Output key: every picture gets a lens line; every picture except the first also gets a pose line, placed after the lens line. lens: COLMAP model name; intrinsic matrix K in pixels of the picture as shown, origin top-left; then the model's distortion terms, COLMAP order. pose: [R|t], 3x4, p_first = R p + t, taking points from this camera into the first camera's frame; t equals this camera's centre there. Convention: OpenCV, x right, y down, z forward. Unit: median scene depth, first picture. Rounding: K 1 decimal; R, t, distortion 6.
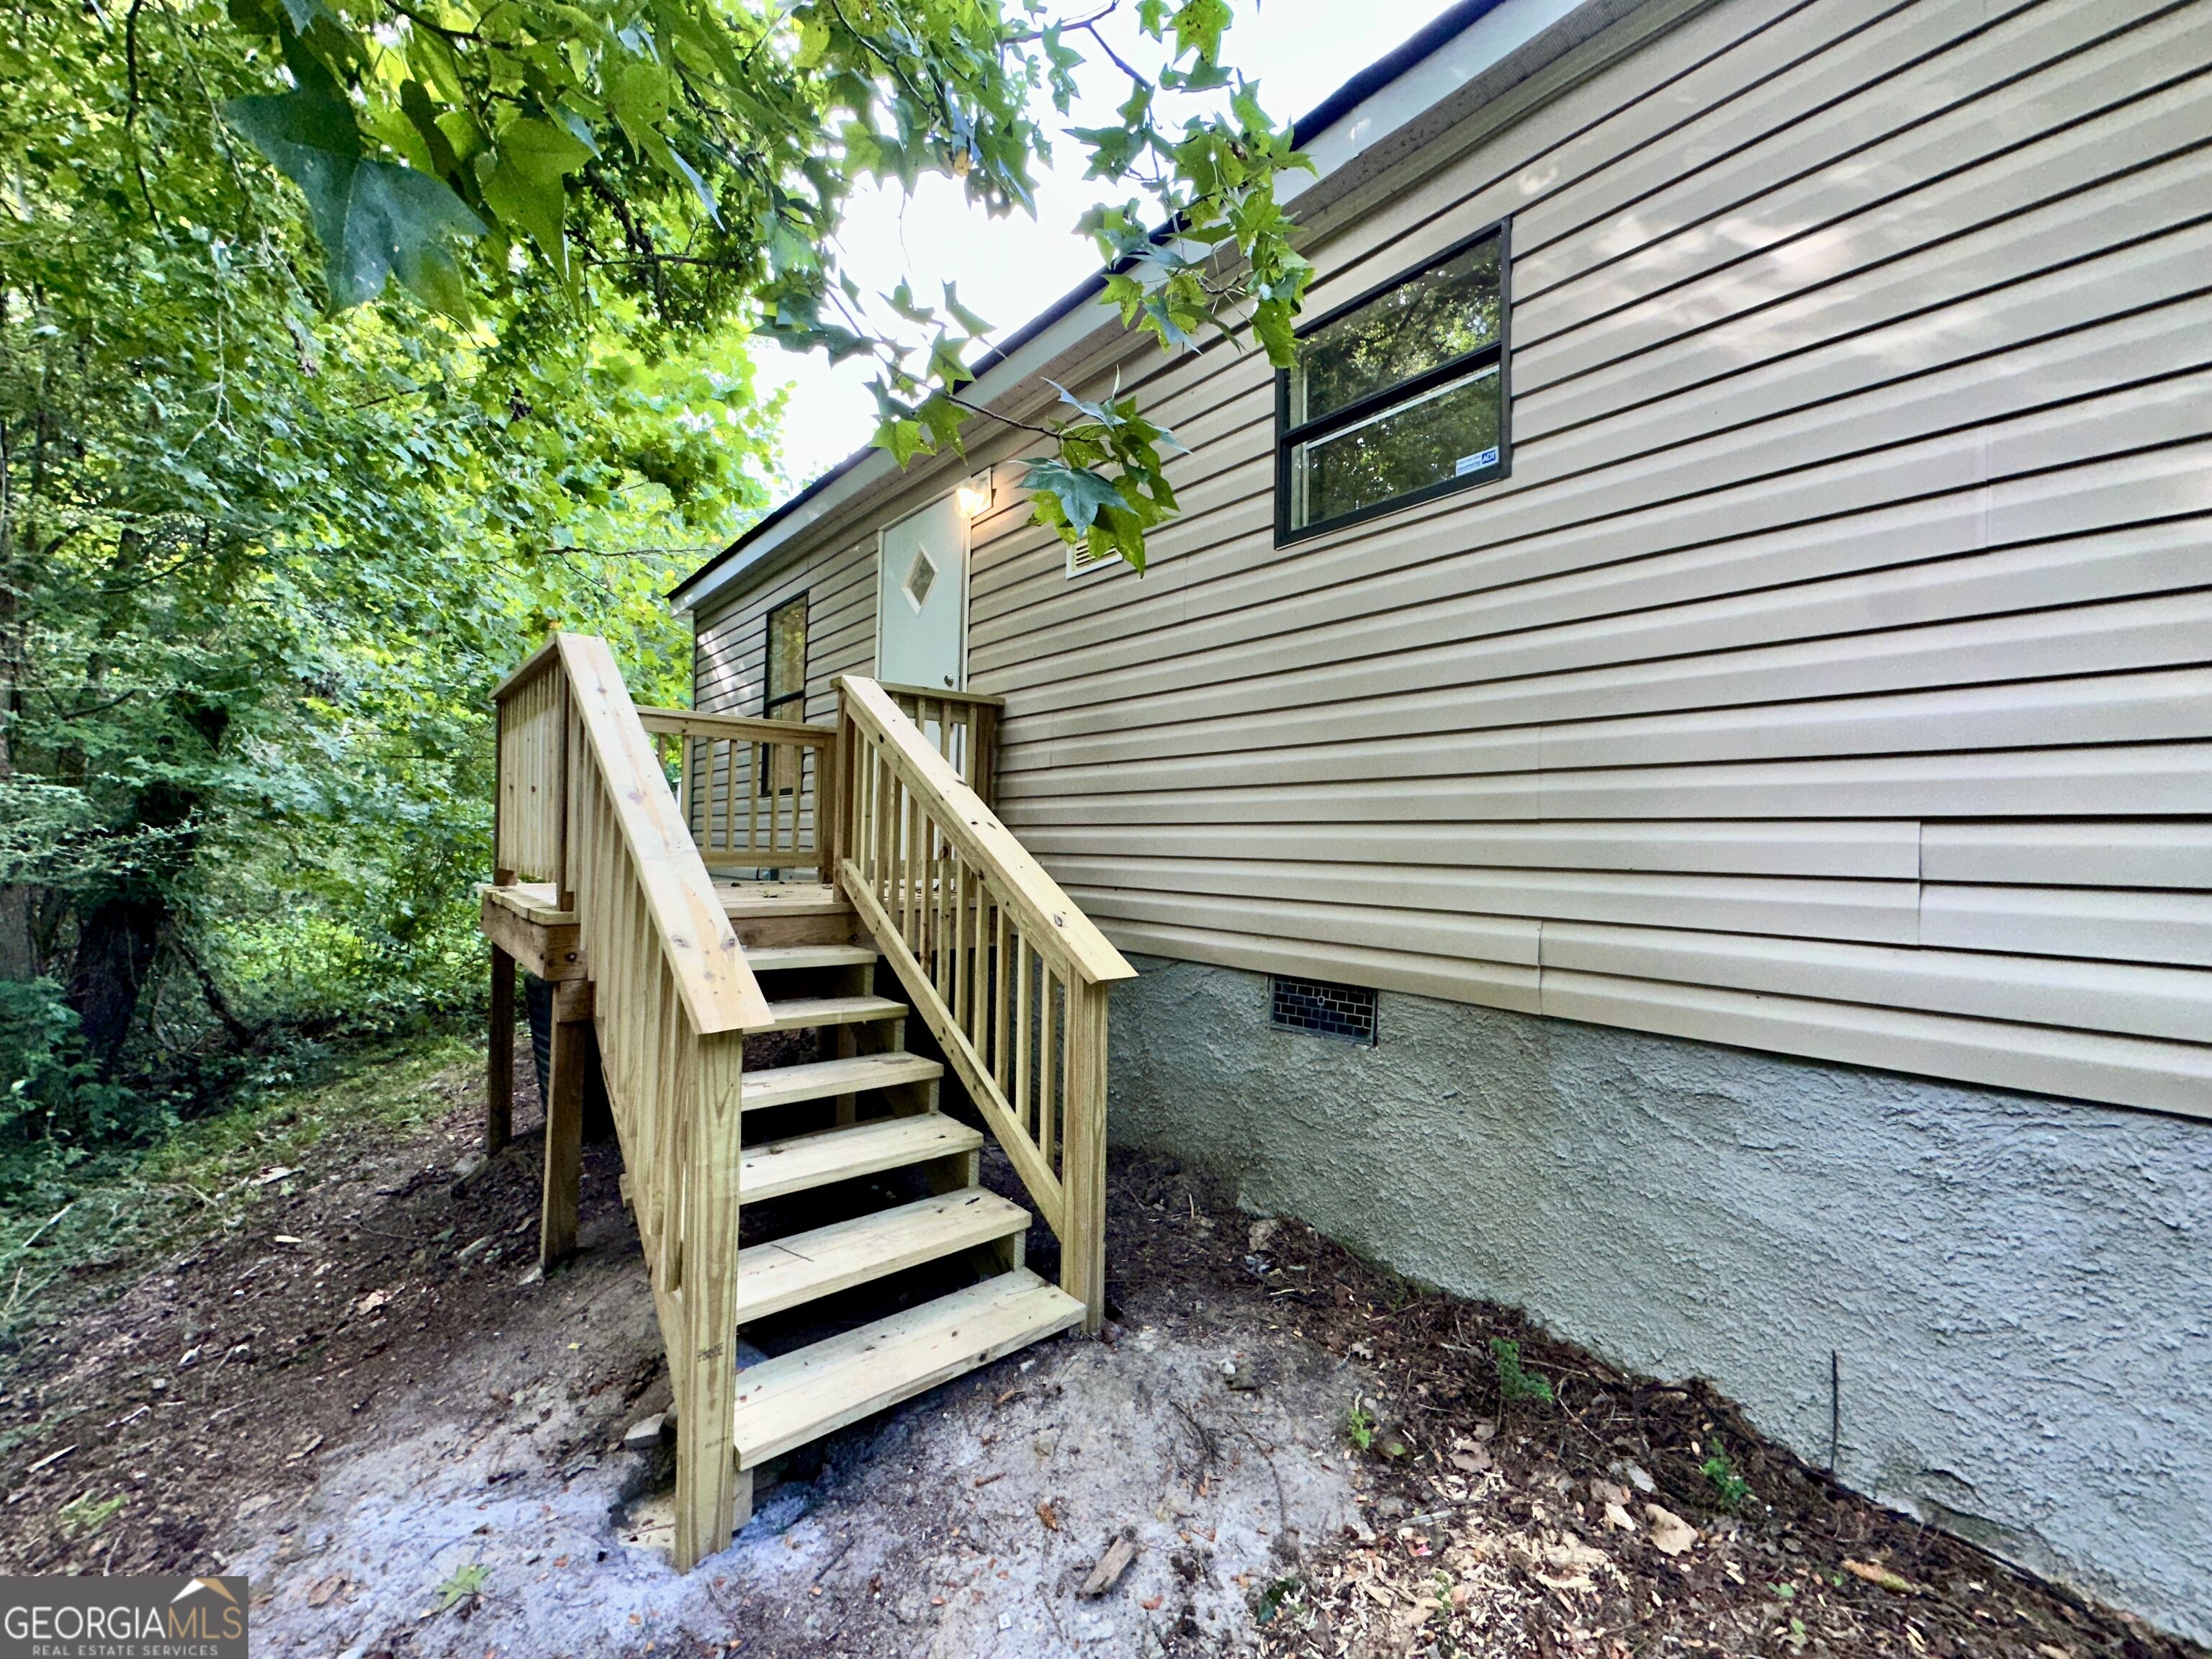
lens RADIAL K [[884.4, 0, 1106.3], [0, 884.4, 813.0], [0, 0, 1]] dist [-0.002731, -0.000055]
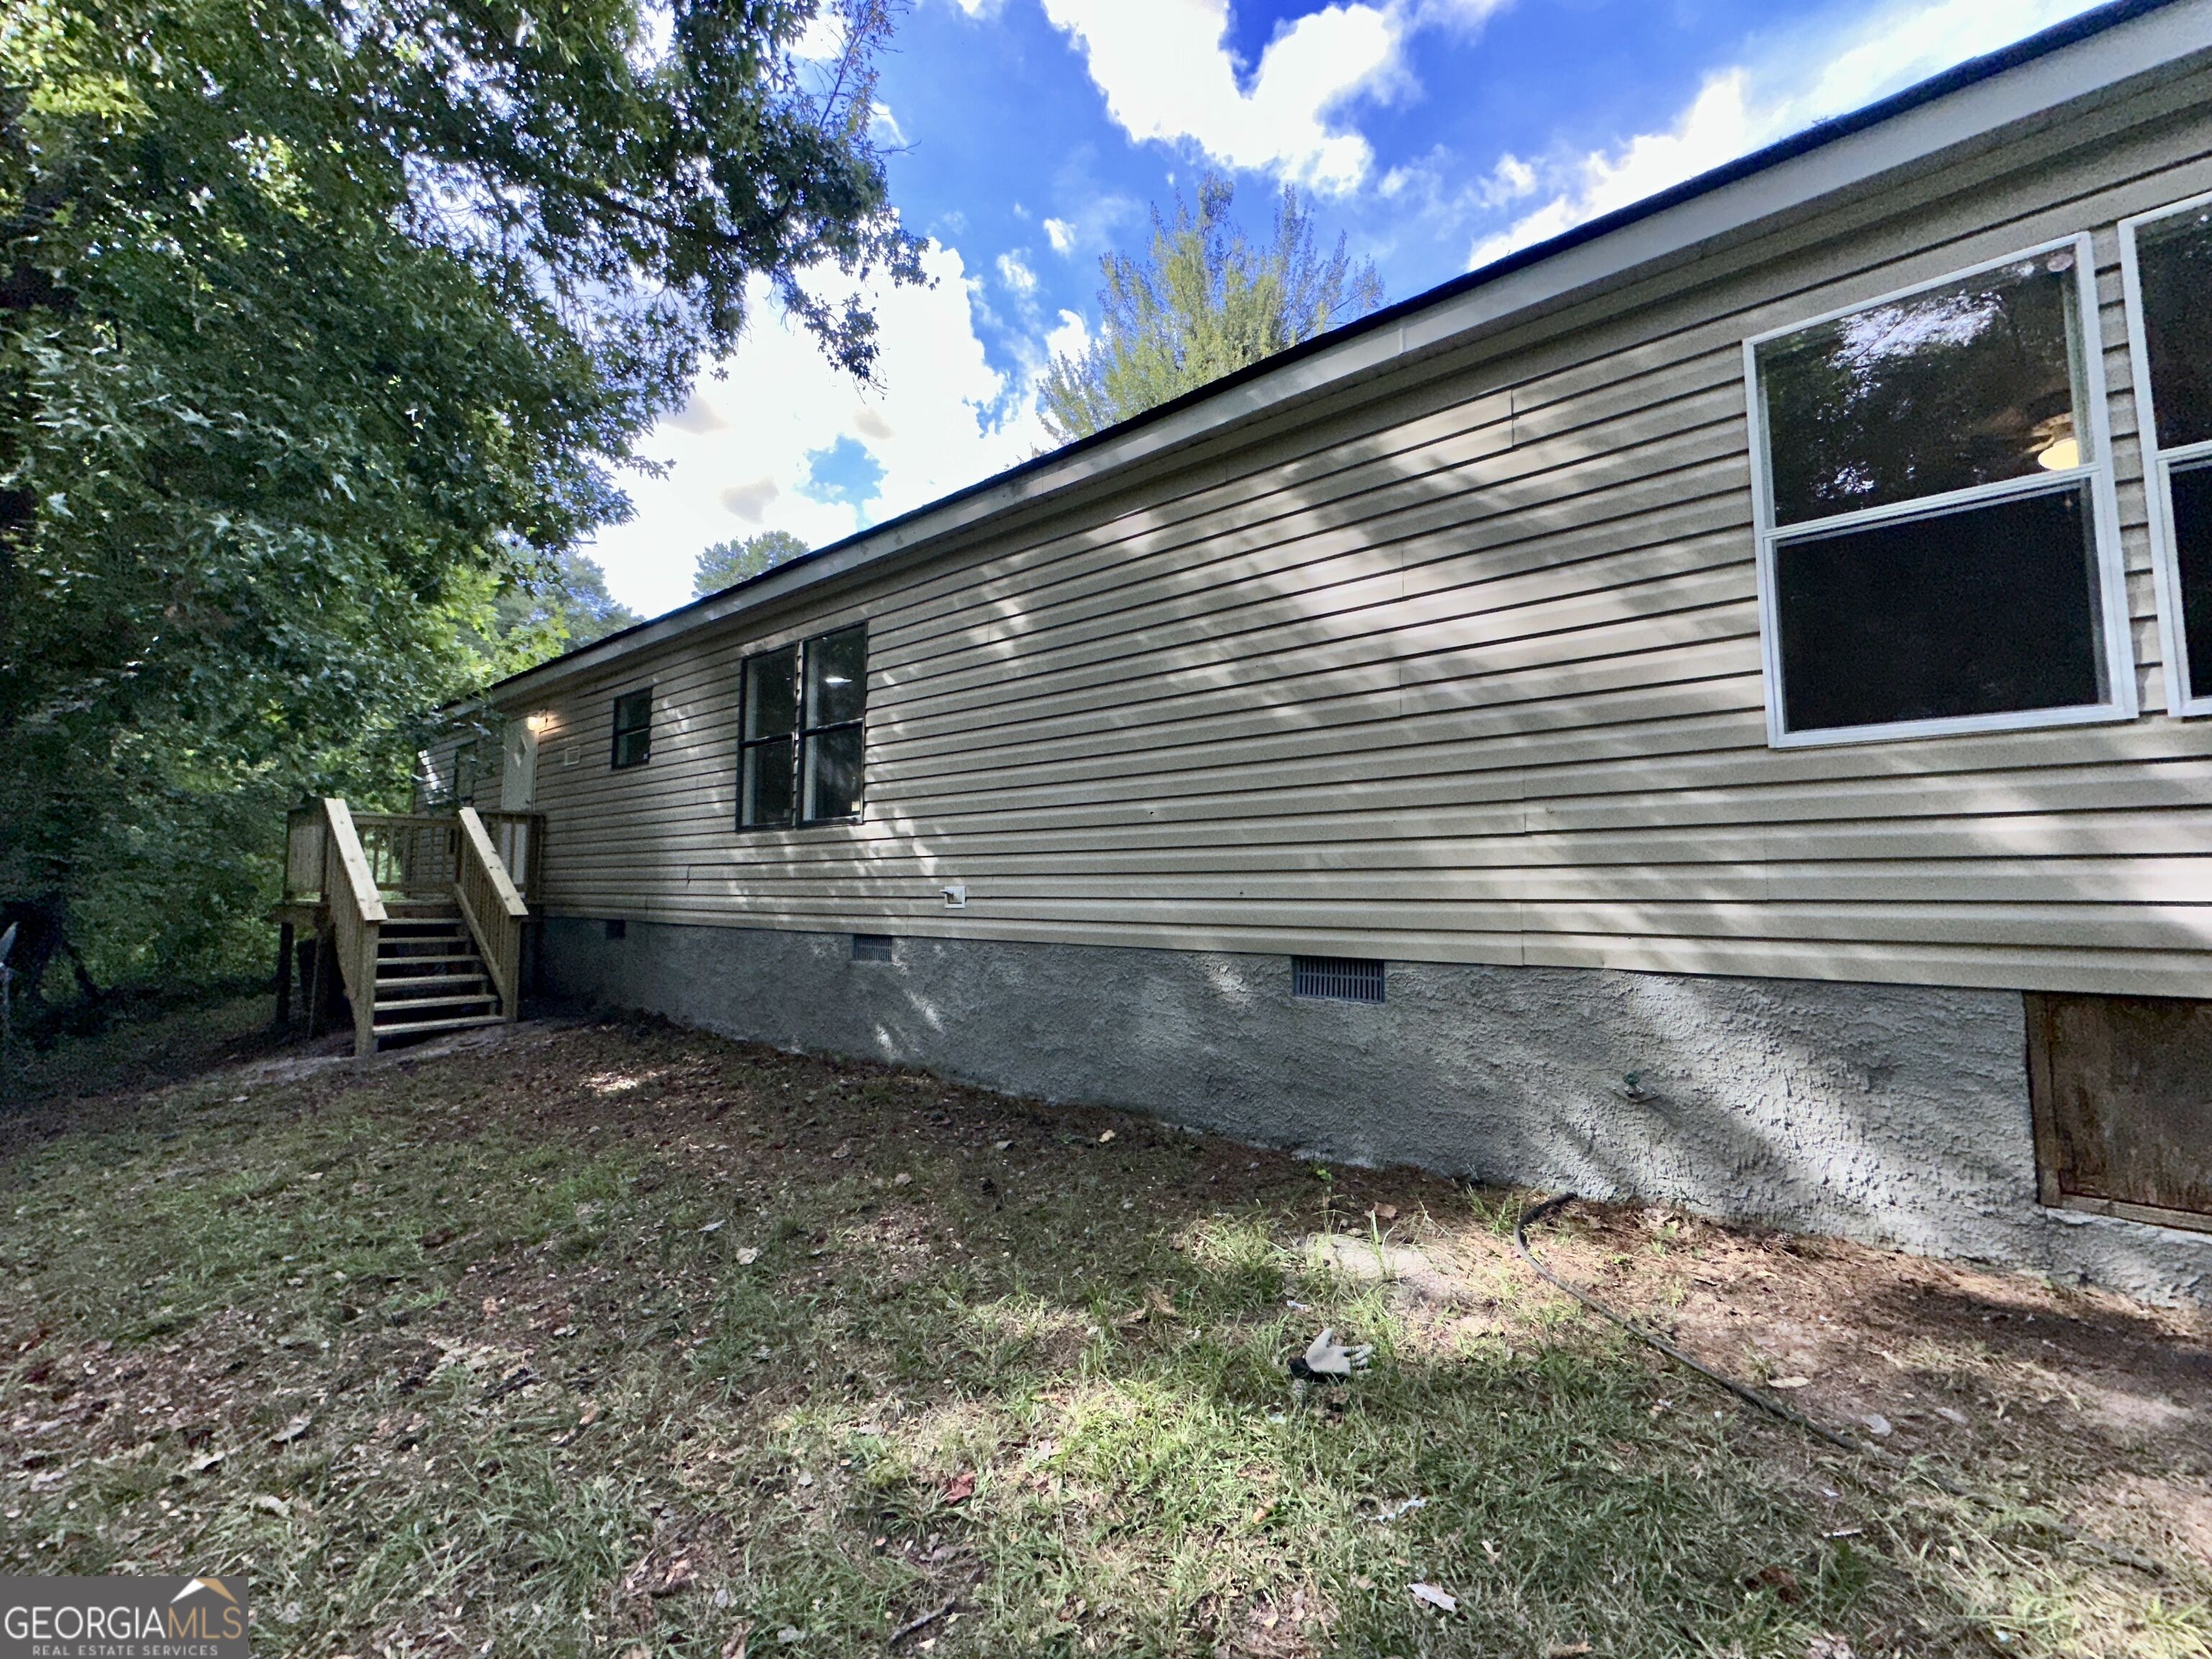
lens RADIAL K [[884.4, 0, 1090.5], [0, 884.4, 827.4], [0, 0, 1]] dist [-0.002731, -0.000055]
pose [[0.984342, 0.003698, 0.176231, 1.200922], [0.003078, 0.999267, -0.038162, -0.003821], [-0.176243, 0.038107, 0.983609, -2.049171]]
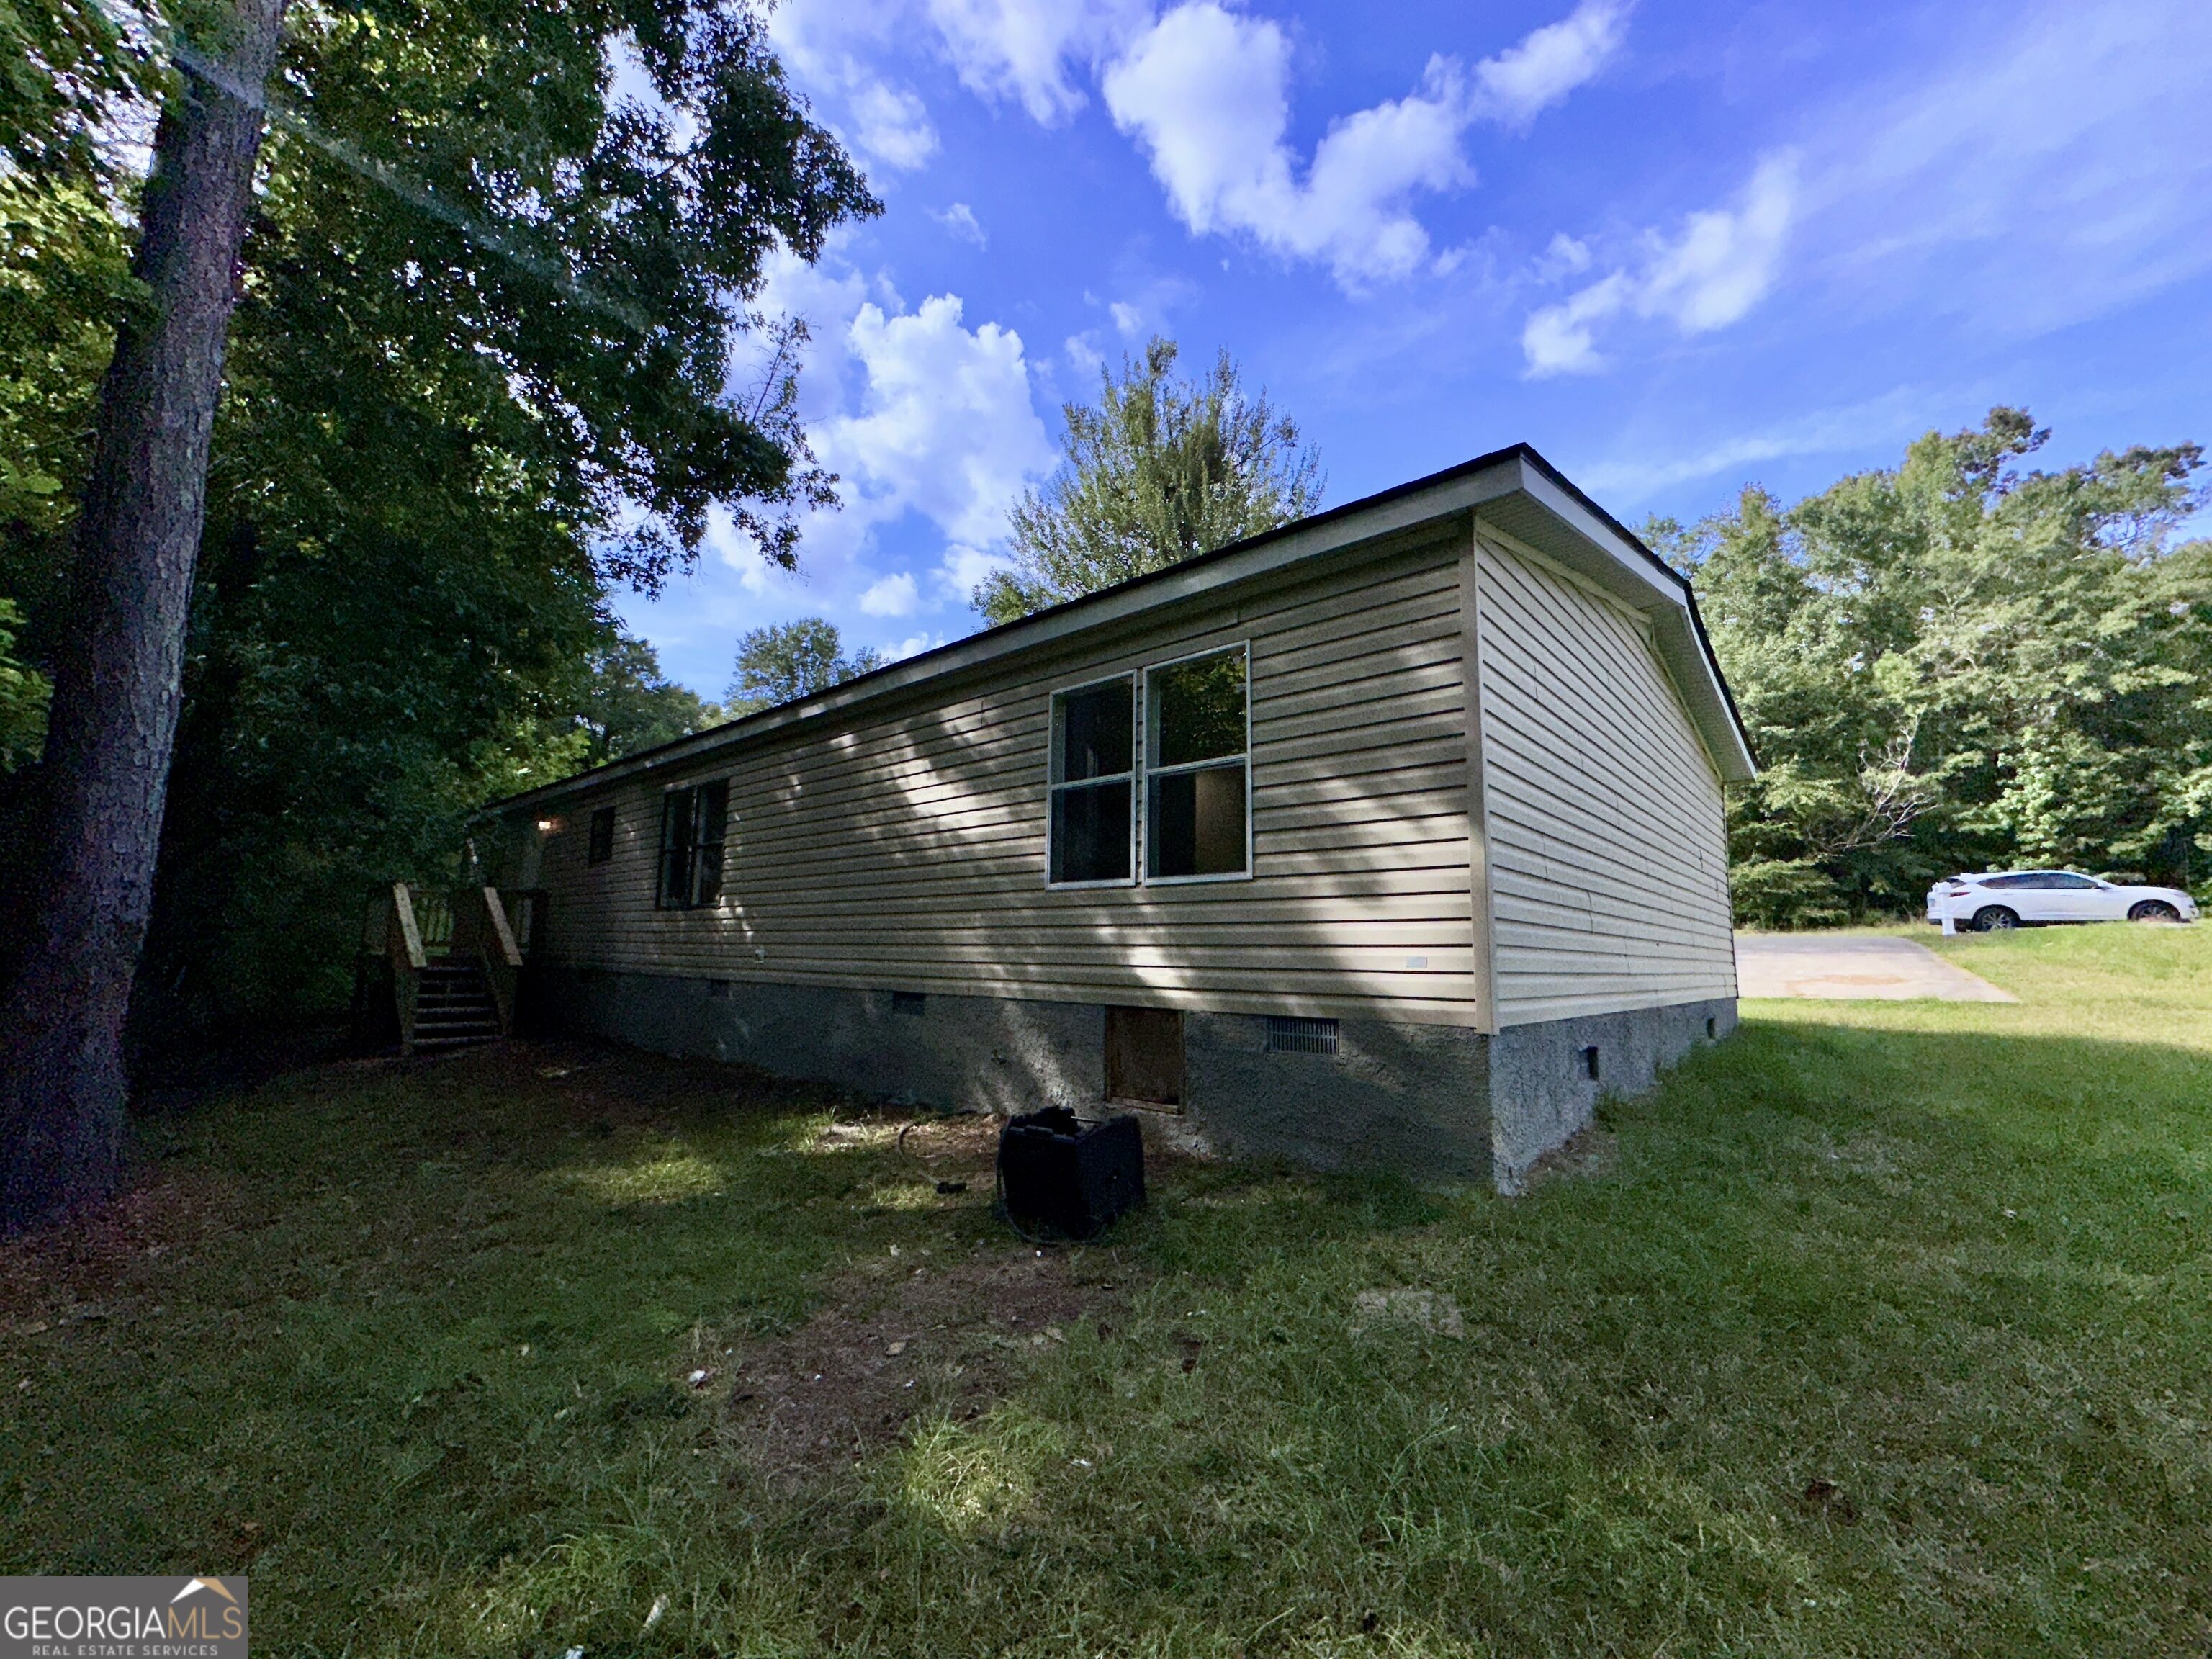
lens RADIAL K [[884.4, 0, 1118.3], [0, 884.4, 837.2], [0, 0, 1]] dist [-0.002731, -0.000055]
pose [[0.990010, 0.021234, 0.139392, 1.910432], [-0.008026, 0.995479, -0.094641, -0.050414], [-0.140772, 0.092577, 0.985704, -3.149700]]
